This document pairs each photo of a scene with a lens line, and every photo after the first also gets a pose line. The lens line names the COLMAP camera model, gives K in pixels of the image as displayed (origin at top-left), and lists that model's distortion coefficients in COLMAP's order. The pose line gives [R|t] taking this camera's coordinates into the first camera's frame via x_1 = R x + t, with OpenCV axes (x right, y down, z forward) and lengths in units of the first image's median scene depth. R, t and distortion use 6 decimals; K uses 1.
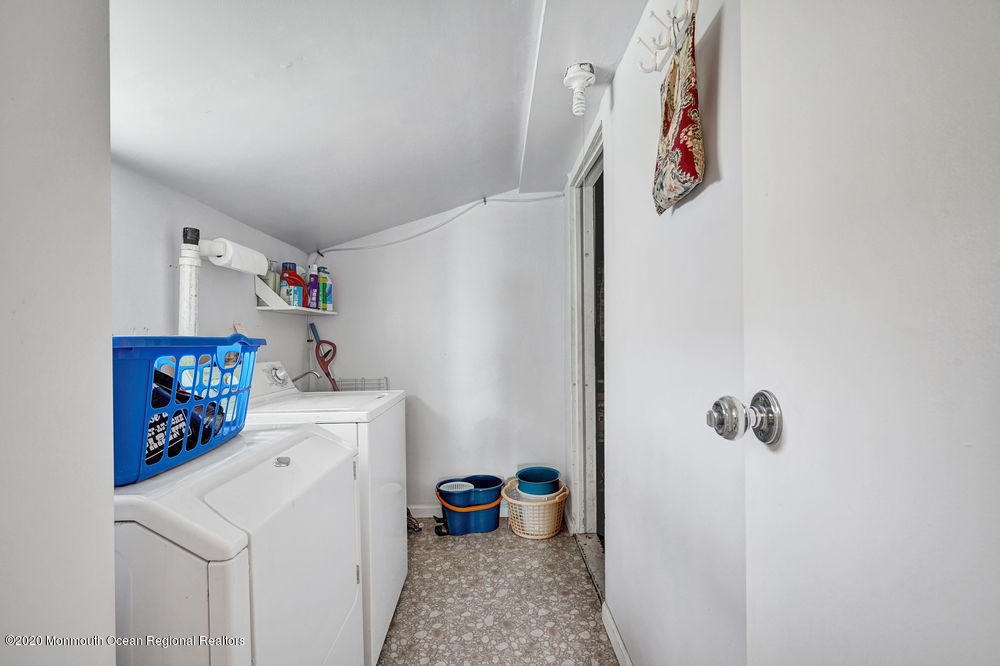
lens RADIAL K [[449.6, 0, 502.1], [0, 449.6, 337.7], [0, 0, 1]] dist [-0.001673, 0.001846]
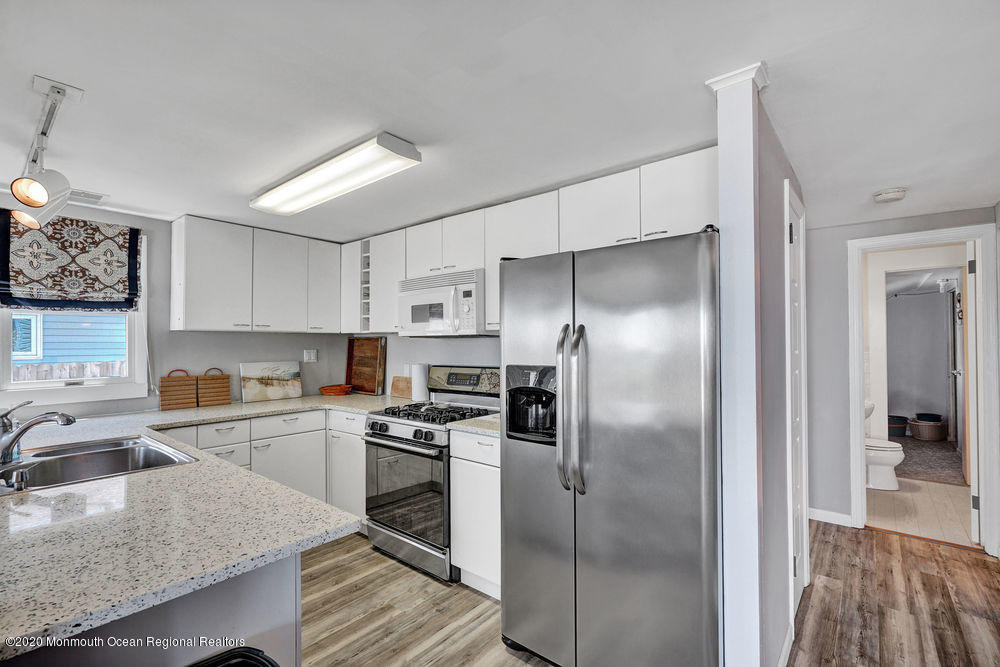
lens RADIAL K [[449.6, 0, 502.6], [0, 449.6, 336.4], [0, 0, 1]] dist [-0.001673, 0.001846]
pose [[0.768307, -0.004690, -0.640065, -0.125239], [0.002882, 0.999988, -0.003868, -0.104528], [0.640075, 0.001127, 0.768311, -2.257875]]
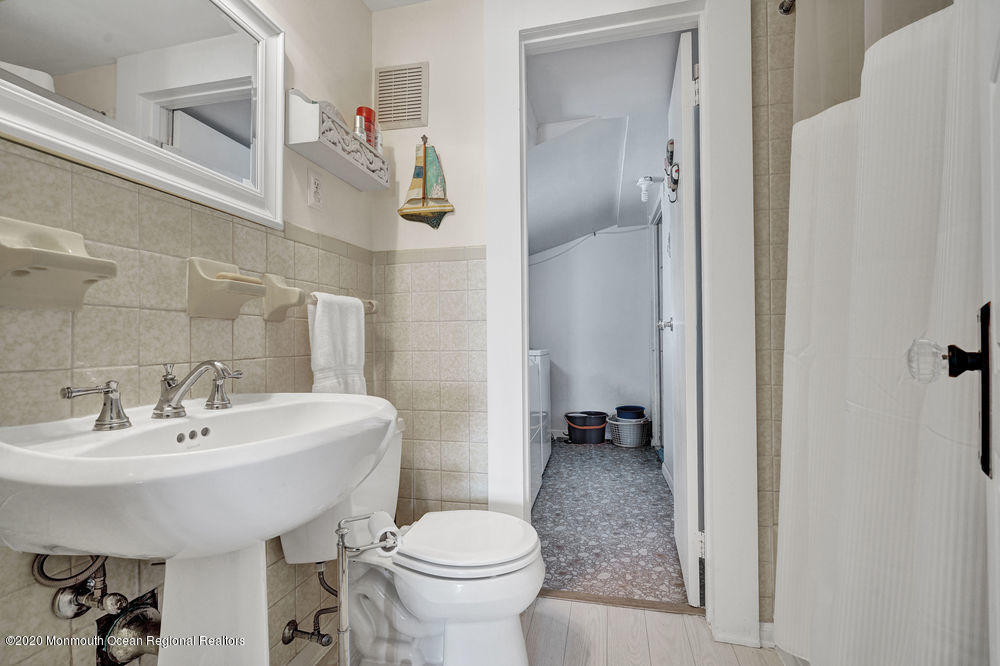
lens RADIAL K [[449.6, 0, 505.5], [0, 449.6, 333.6], [0, 0, 1]] dist [-0.001673, 0.001846]
pose [[0.973862, -0.003103, -0.227120, 0.014324], [0.001104, 0.999960, -0.008928, 0.057743], [0.227139, 0.008444, 0.973826, -0.636947]]
